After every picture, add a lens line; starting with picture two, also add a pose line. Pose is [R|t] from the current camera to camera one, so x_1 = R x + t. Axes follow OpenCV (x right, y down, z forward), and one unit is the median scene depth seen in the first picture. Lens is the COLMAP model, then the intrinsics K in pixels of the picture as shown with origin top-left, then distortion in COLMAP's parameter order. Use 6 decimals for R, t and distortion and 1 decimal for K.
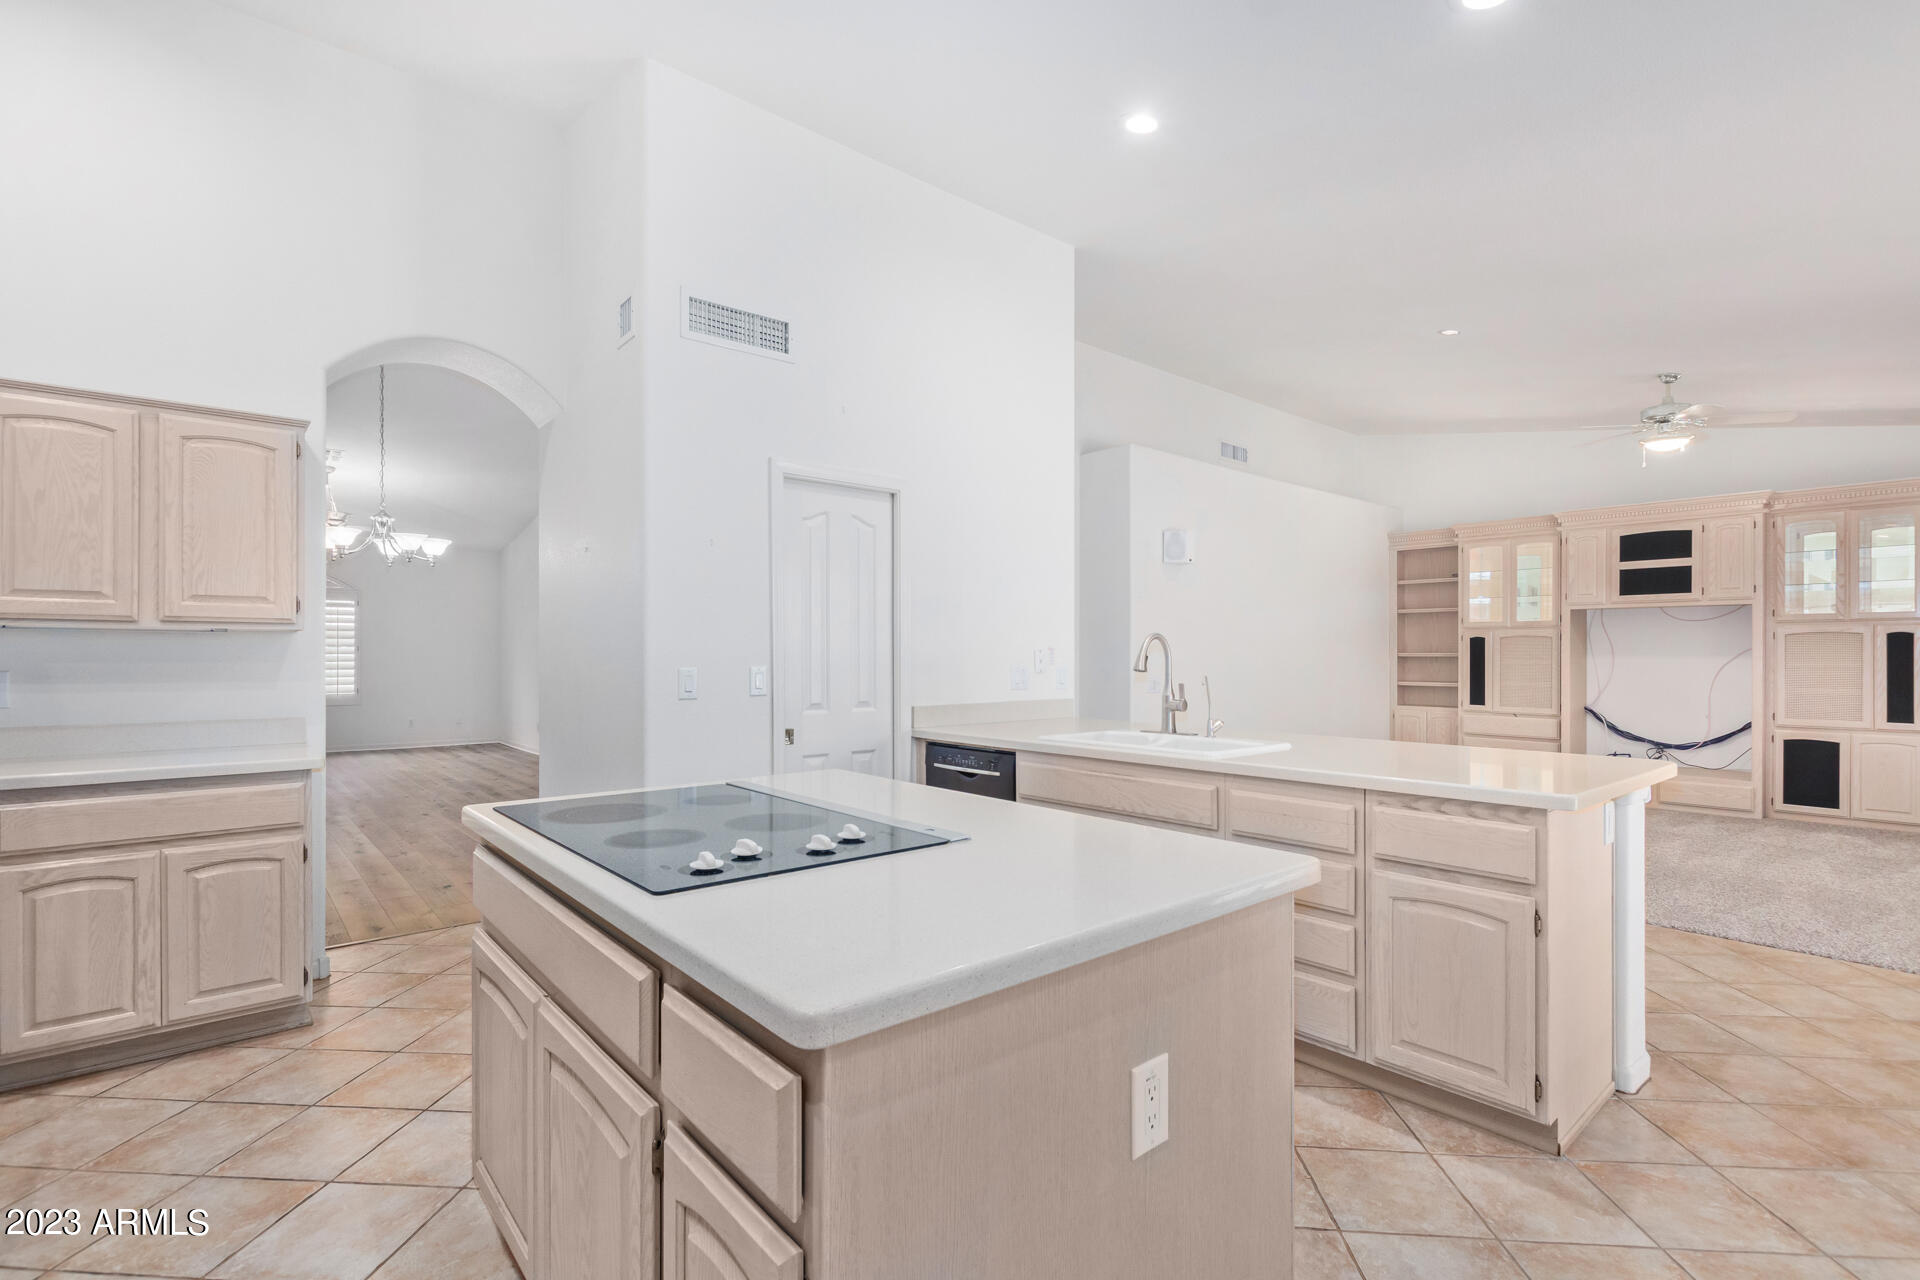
lens RADIAL K [[882.7, 0, 949.1], [0, 882.7, 654.3], [0, 0, 1]] dist [0.004672, -0.001551]
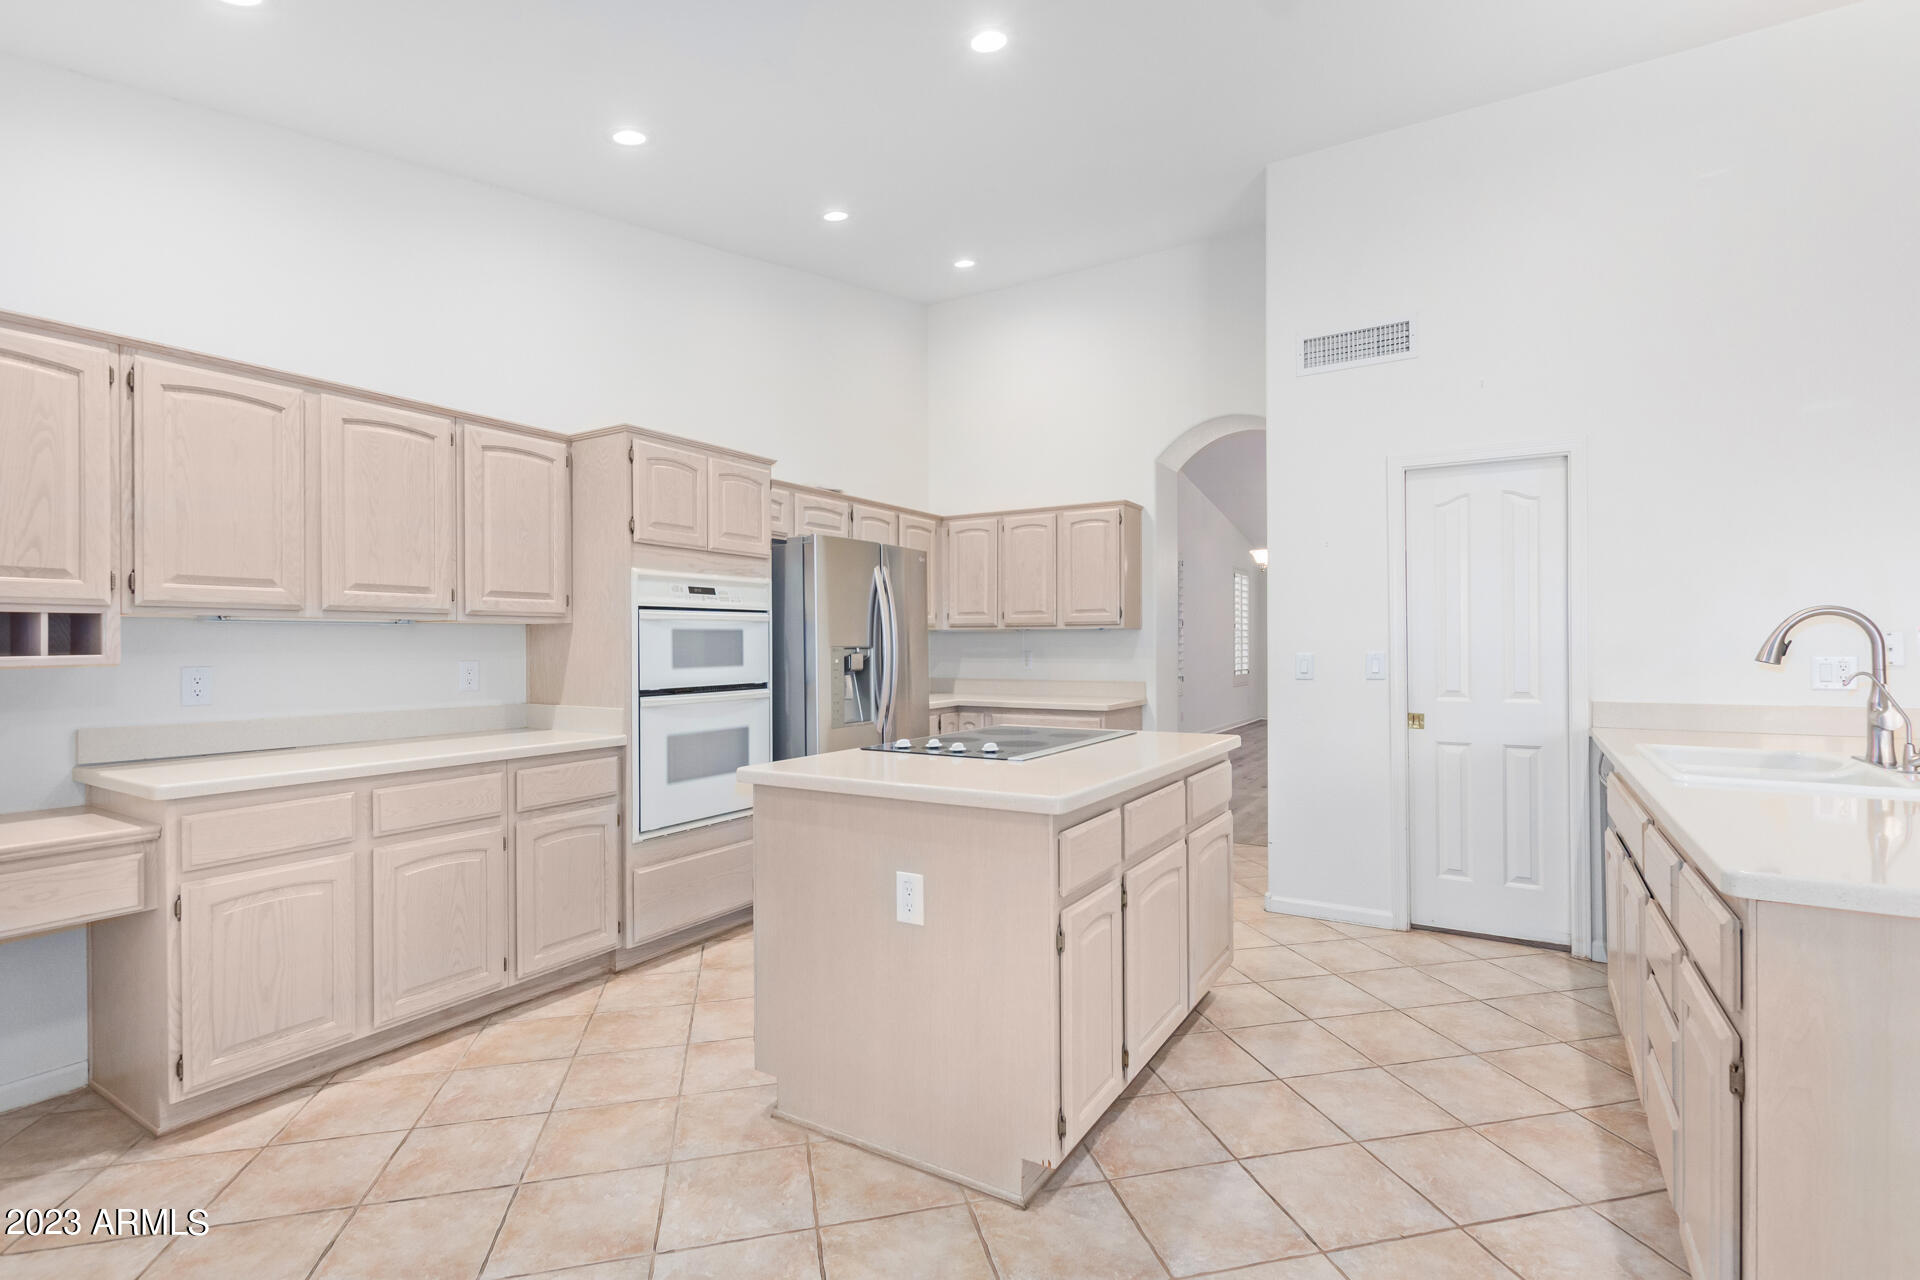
lens RADIAL K [[882.7, 0, 963.6], [0, 882.7, 643.7], [0, 0, 1]] dist [0.004672, -0.001551]
pose [[0.309730, -0.000204, -0.950825, 0.670088], [0.006494, 0.999977, 0.001901, -0.002334], [0.950802, -0.006764, 0.309724, 0.189451]]
